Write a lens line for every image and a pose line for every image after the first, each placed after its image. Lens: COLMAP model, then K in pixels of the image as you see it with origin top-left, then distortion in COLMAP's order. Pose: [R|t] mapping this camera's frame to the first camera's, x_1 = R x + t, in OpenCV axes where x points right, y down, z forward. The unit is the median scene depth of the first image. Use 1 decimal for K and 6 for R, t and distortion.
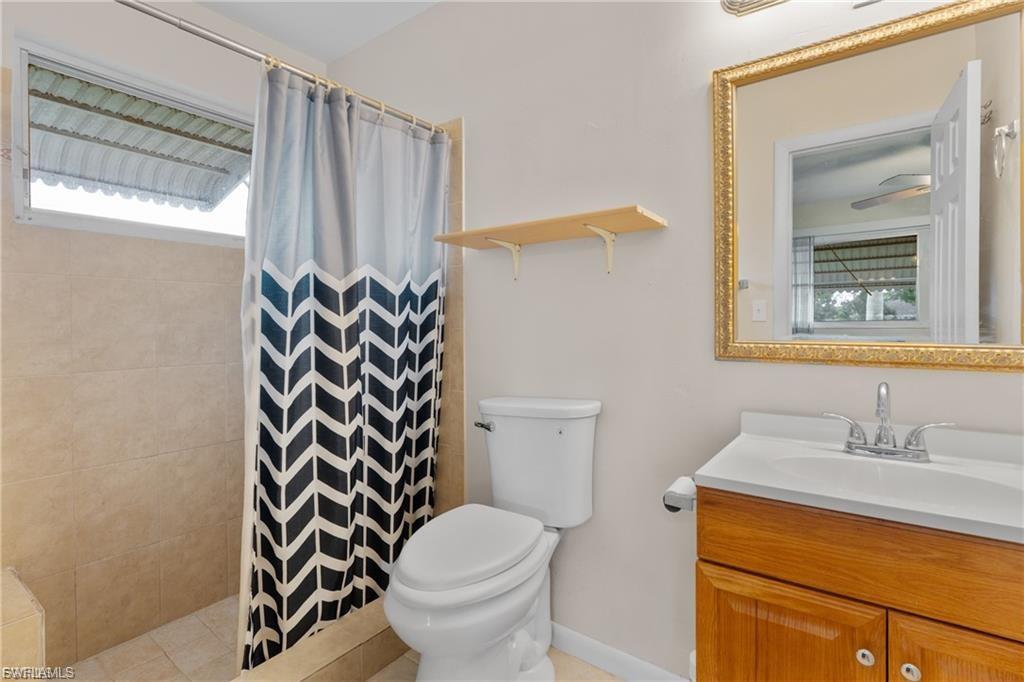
lens RADIAL K [[456.4, 0, 515.1], [0, 456.4, 337.6], [0, 0, 1]] dist [-0.001258, -0.000221]
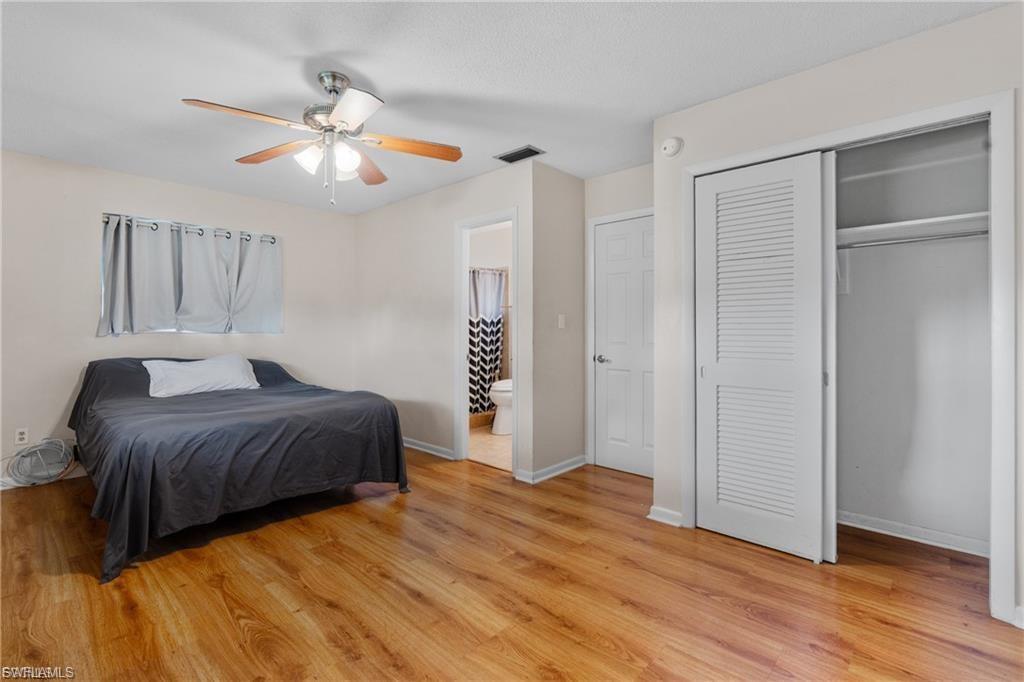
lens RADIAL K [[456.4, 0, 515.1], [0, 456.4, 337.6], [0, 0, 1]] dist [-0.001258, -0.000221]
pose [[0.989569, 0.007474, -0.143866, 0.415064], [-0.008451, 0.999945, -0.006182, 0.037129], [0.143812, 0.007333, 0.989578, -2.293422]]
